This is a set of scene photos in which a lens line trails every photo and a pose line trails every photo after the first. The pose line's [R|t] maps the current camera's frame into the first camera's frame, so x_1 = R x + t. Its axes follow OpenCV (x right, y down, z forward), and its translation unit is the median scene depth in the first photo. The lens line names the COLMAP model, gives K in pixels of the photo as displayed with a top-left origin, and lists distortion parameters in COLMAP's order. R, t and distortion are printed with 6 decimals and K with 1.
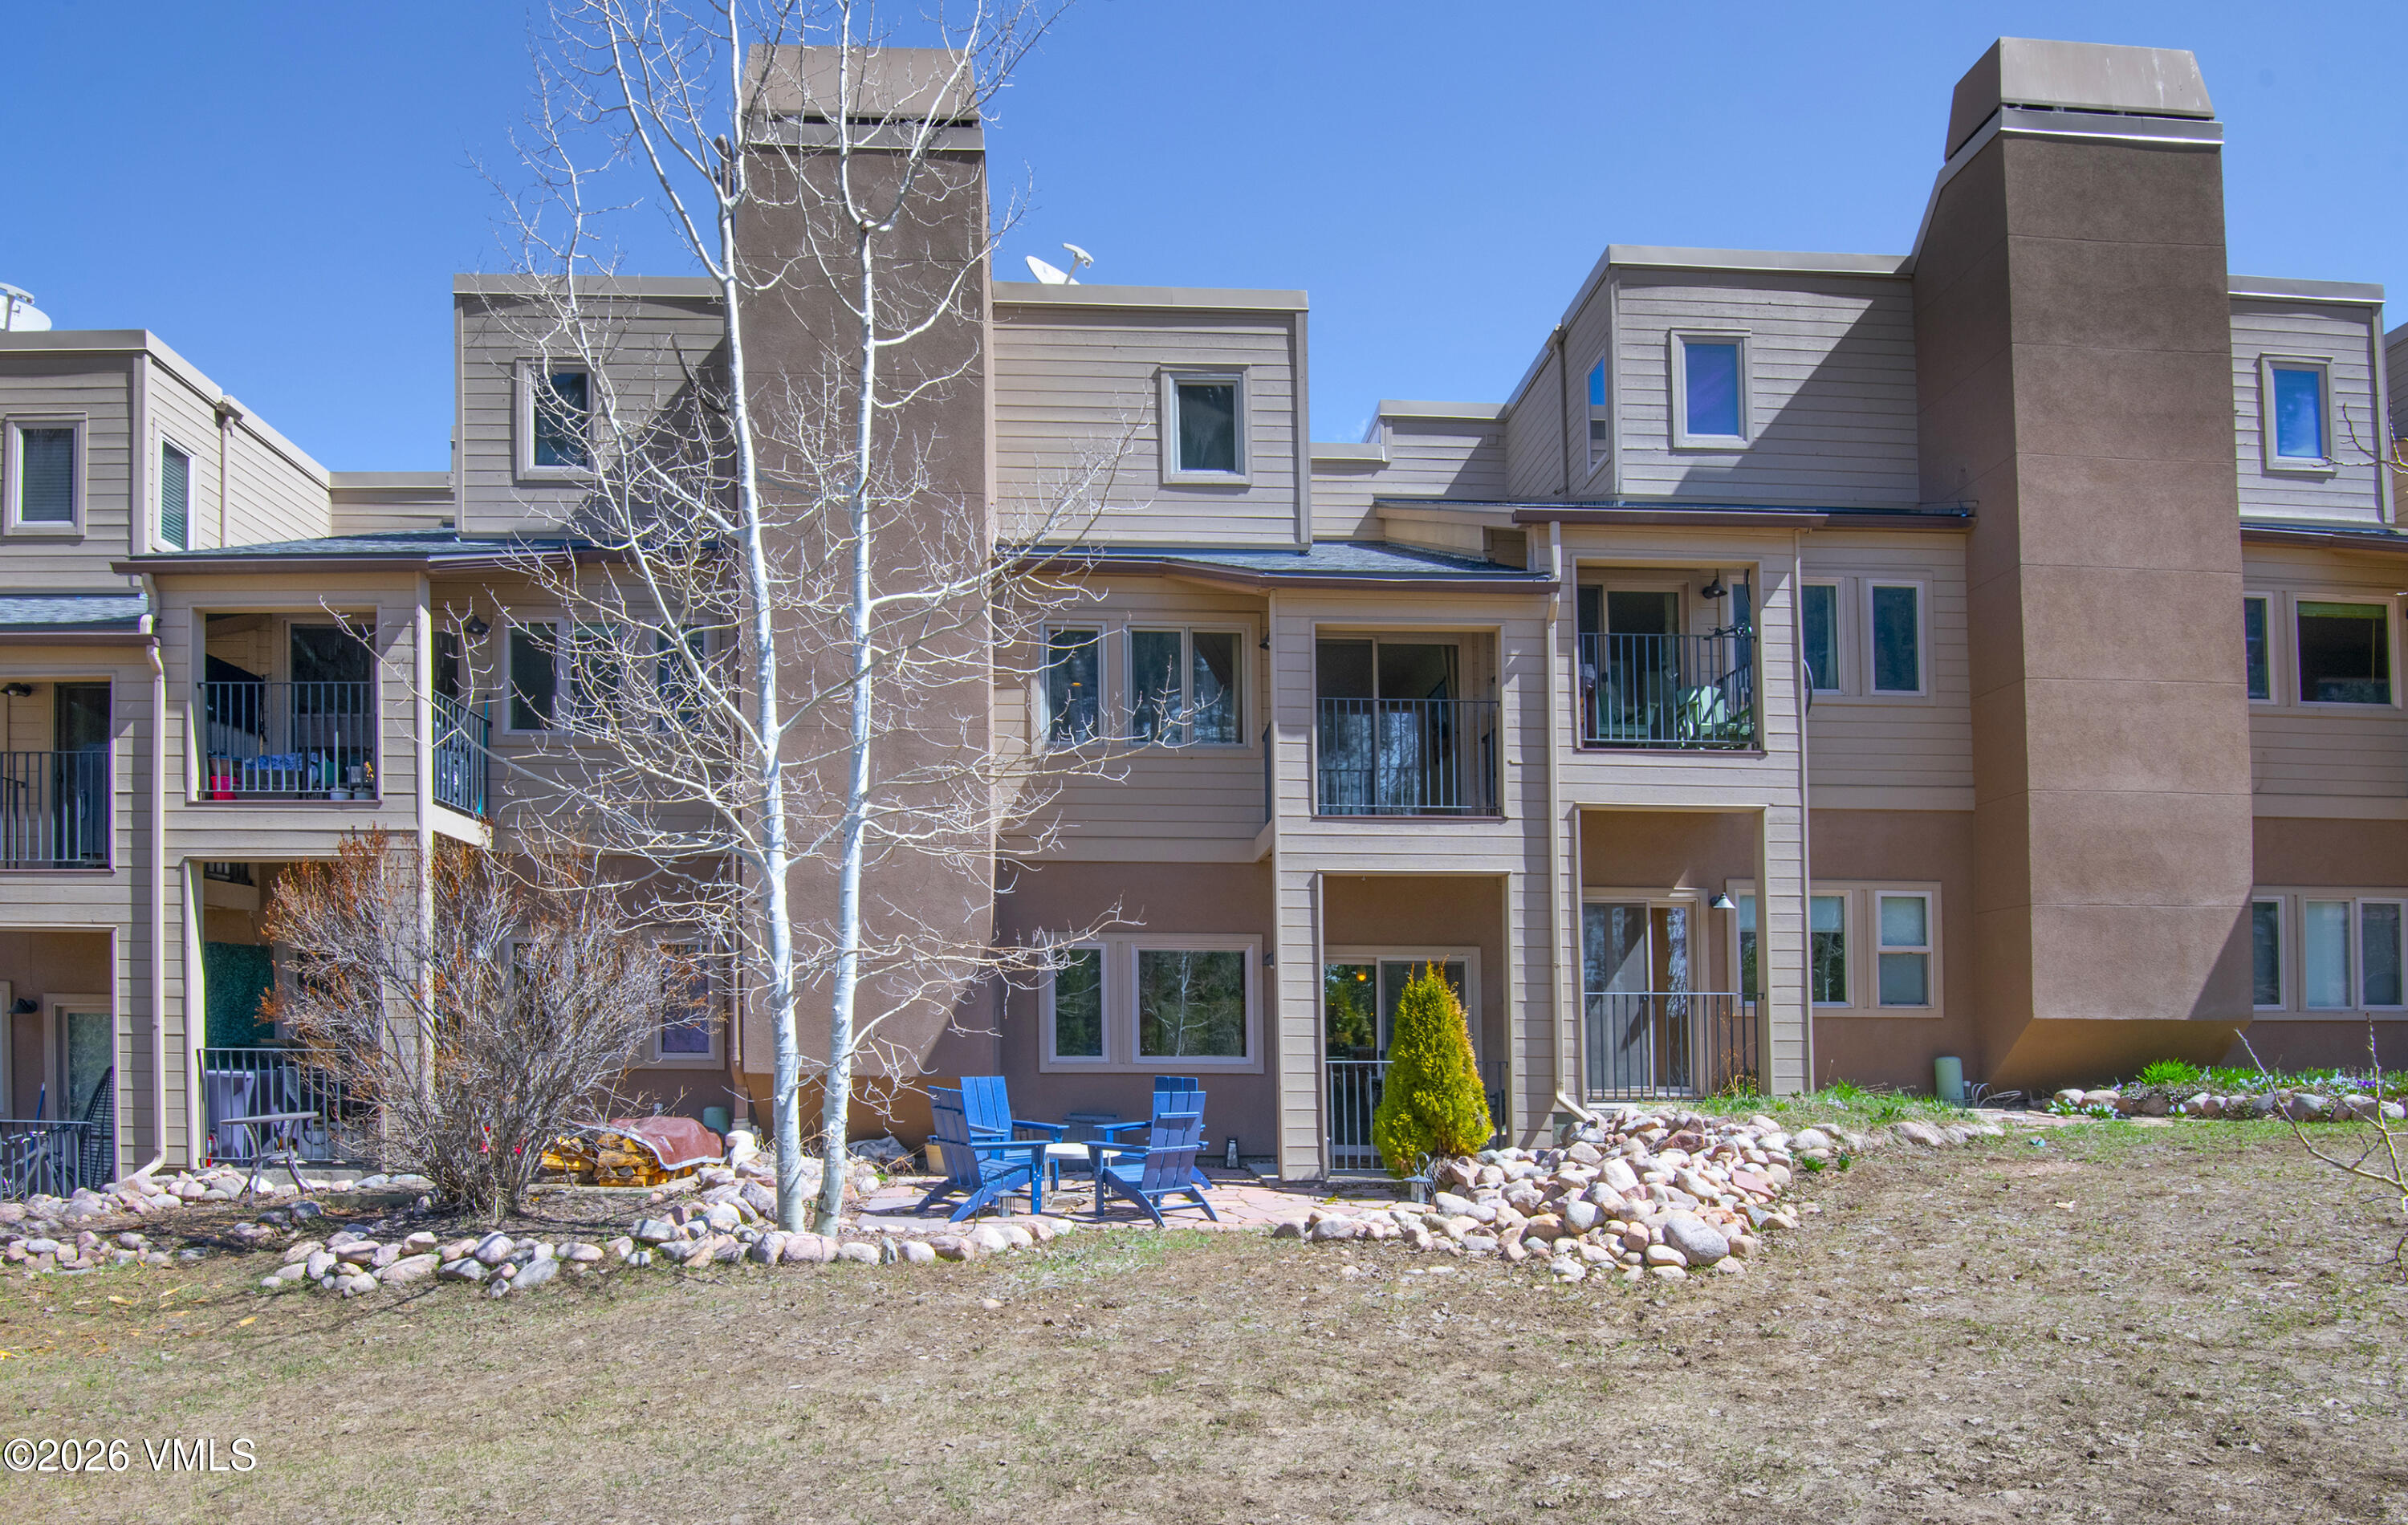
lens RADIAL K [[1345.1, 0, 1191.6], [0, 1345.1, 950.1], [0, 0, 1]] dist [-0.021530, -0.023920]
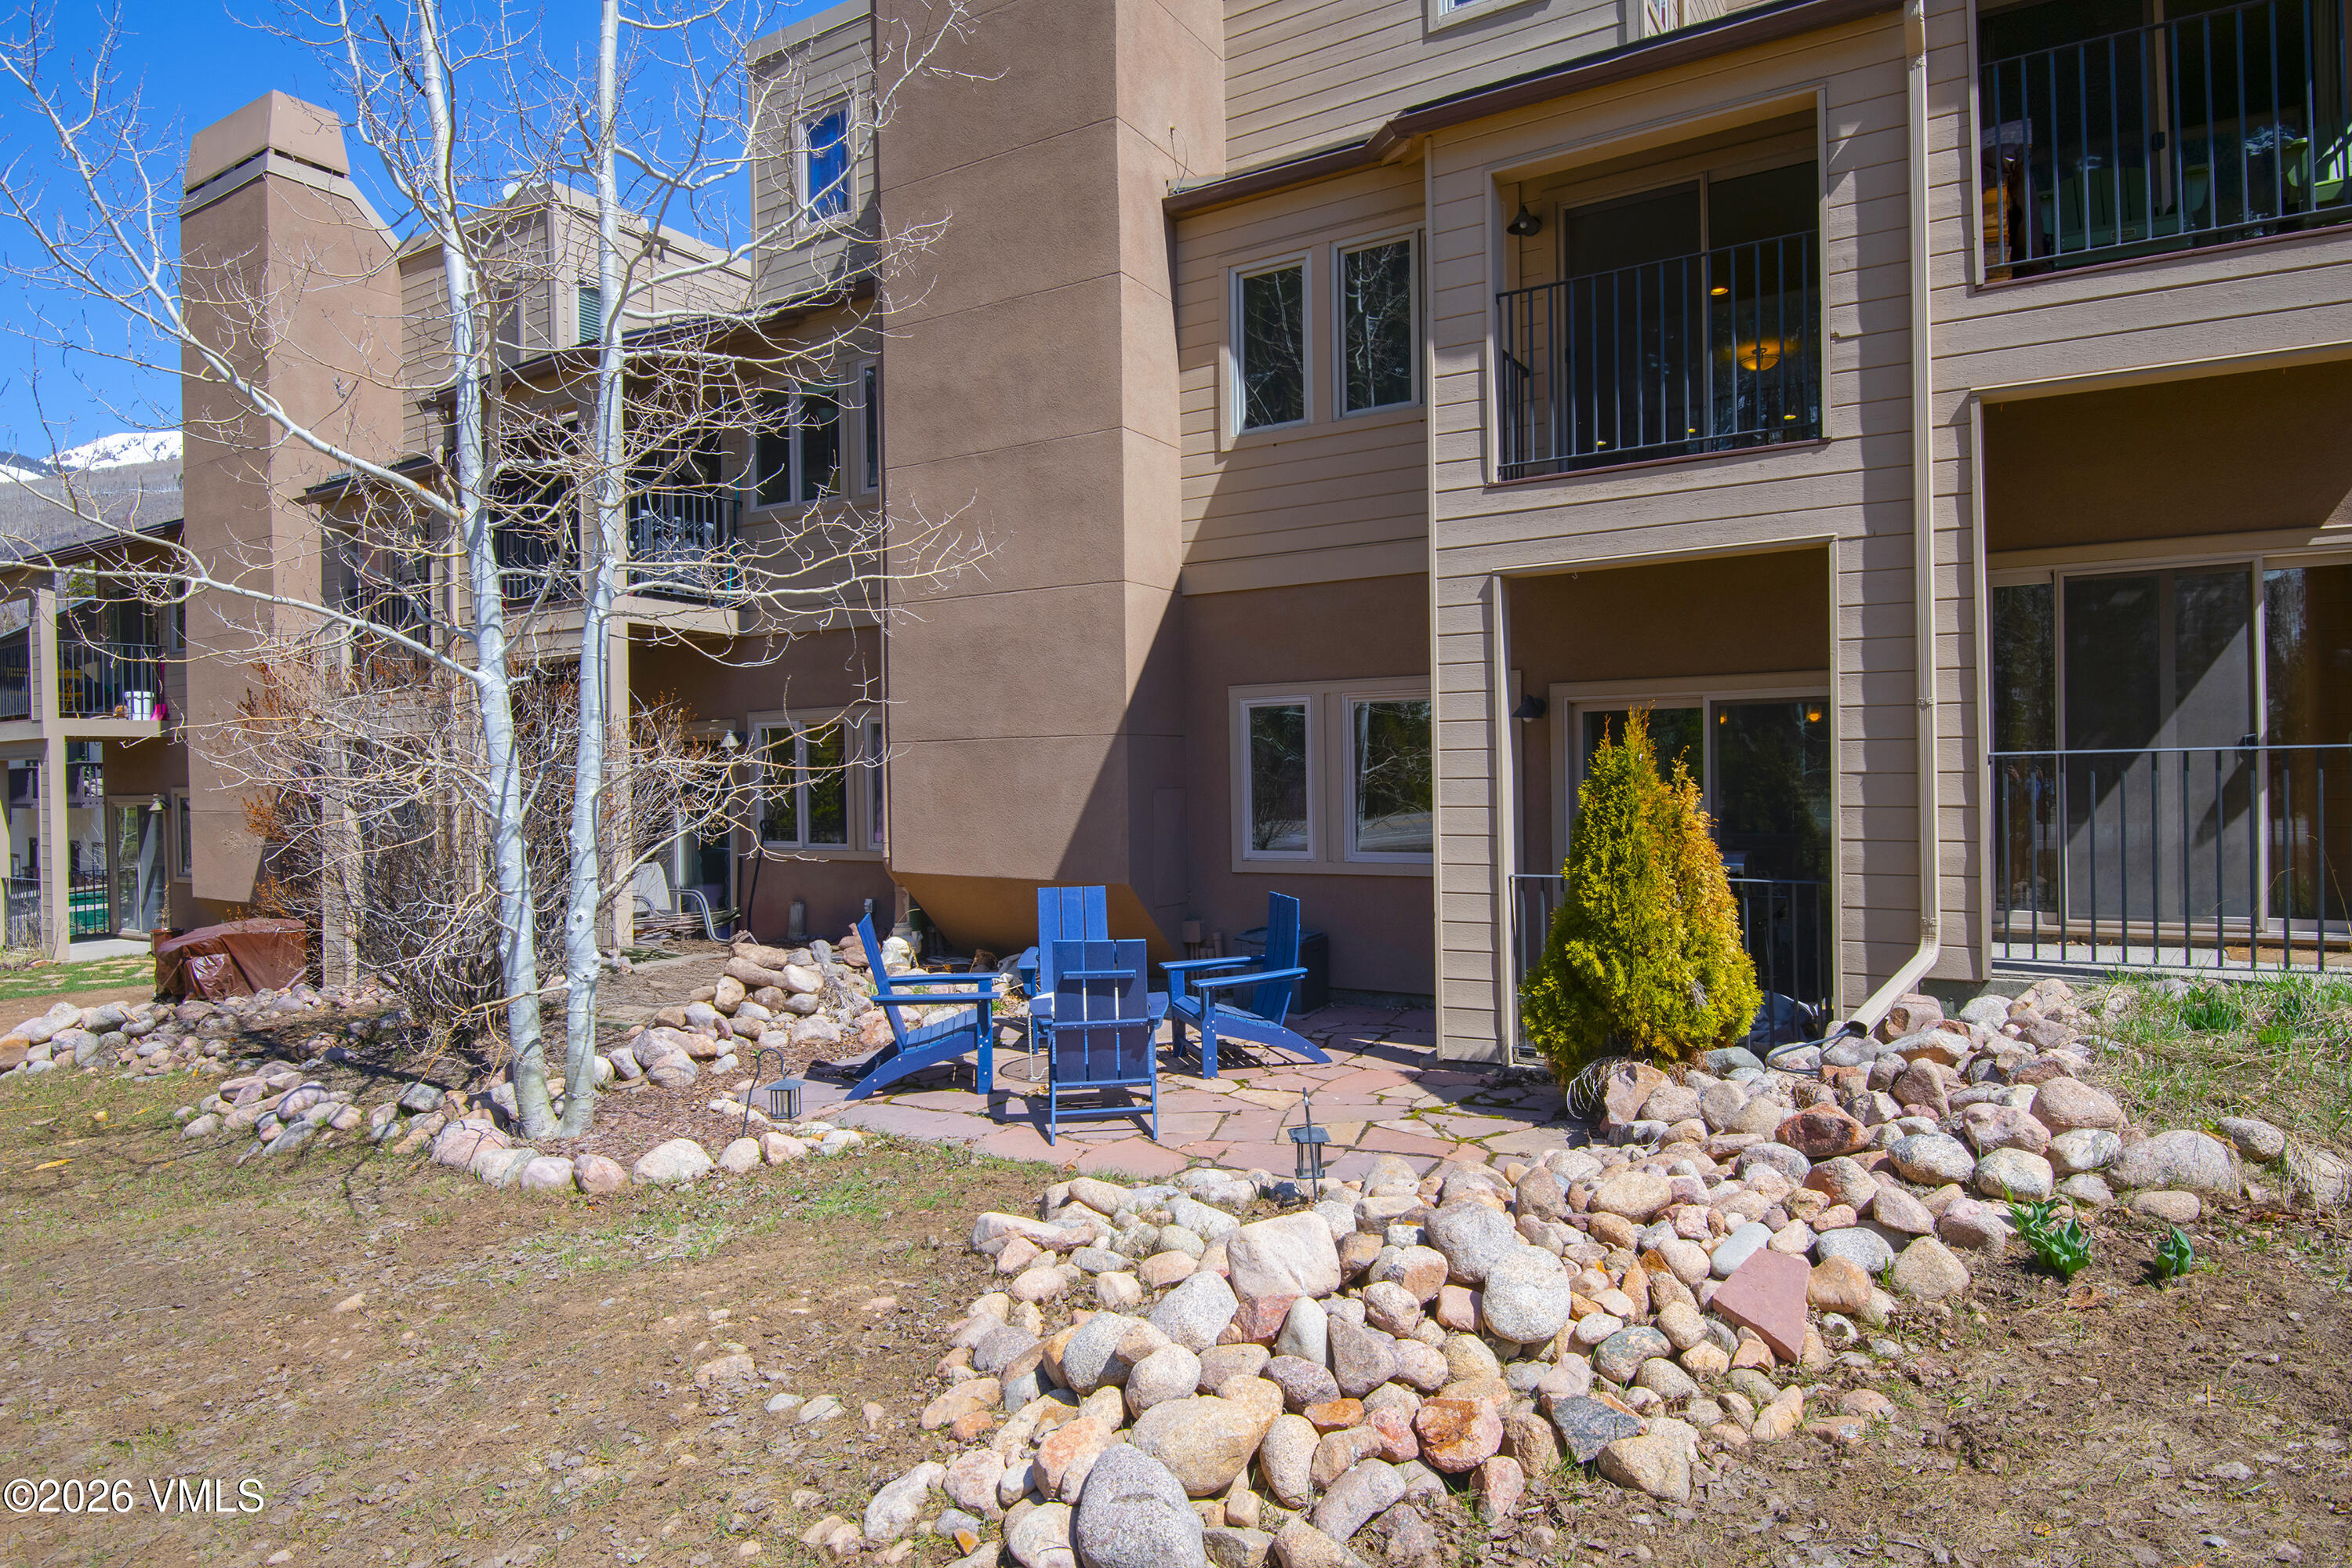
lens RADIAL K [[1341.3, 0, 1317.1], [0, 1341.3, 750.9], [0, 0, 1]] dist [-0.001202, -0.054215]
pose [[0.827957, -0.024928, -0.560237, 0.350674], [0.060574, 0.997142, 0.045153, -0.008175], [0.557510, -0.071321, 0.827101, 0.403488]]
